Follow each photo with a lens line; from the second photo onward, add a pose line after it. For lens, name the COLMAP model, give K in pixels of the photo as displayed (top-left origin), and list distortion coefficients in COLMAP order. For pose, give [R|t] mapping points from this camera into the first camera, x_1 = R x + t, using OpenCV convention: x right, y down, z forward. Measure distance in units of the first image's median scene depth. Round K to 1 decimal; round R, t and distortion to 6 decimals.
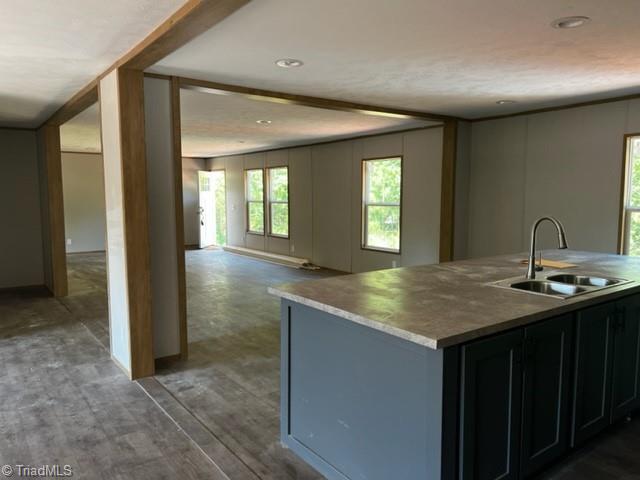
lens RADIAL K [[492.7, 0, 320.0], [0, 492.7, 240.0], [0, 0, 1]] dist [0.000467, 0.000493]
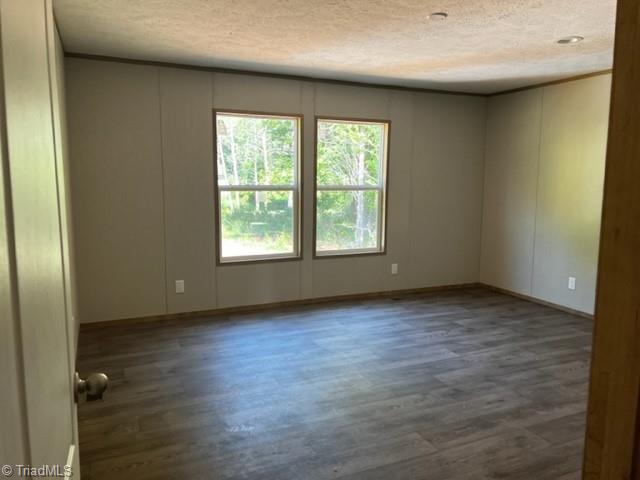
lens RADIAL K [[492.7, 0, 320.0], [0, 492.7, 240.0], [0, 0, 1]] dist [0.000467, 0.000493]
pose [[0.228826, -0.136080, 0.963909, -0.579850], [0.076414, 0.989637, 0.121571, -0.089087], [-0.970463, 0.045837, 0.236853, 0.908787]]
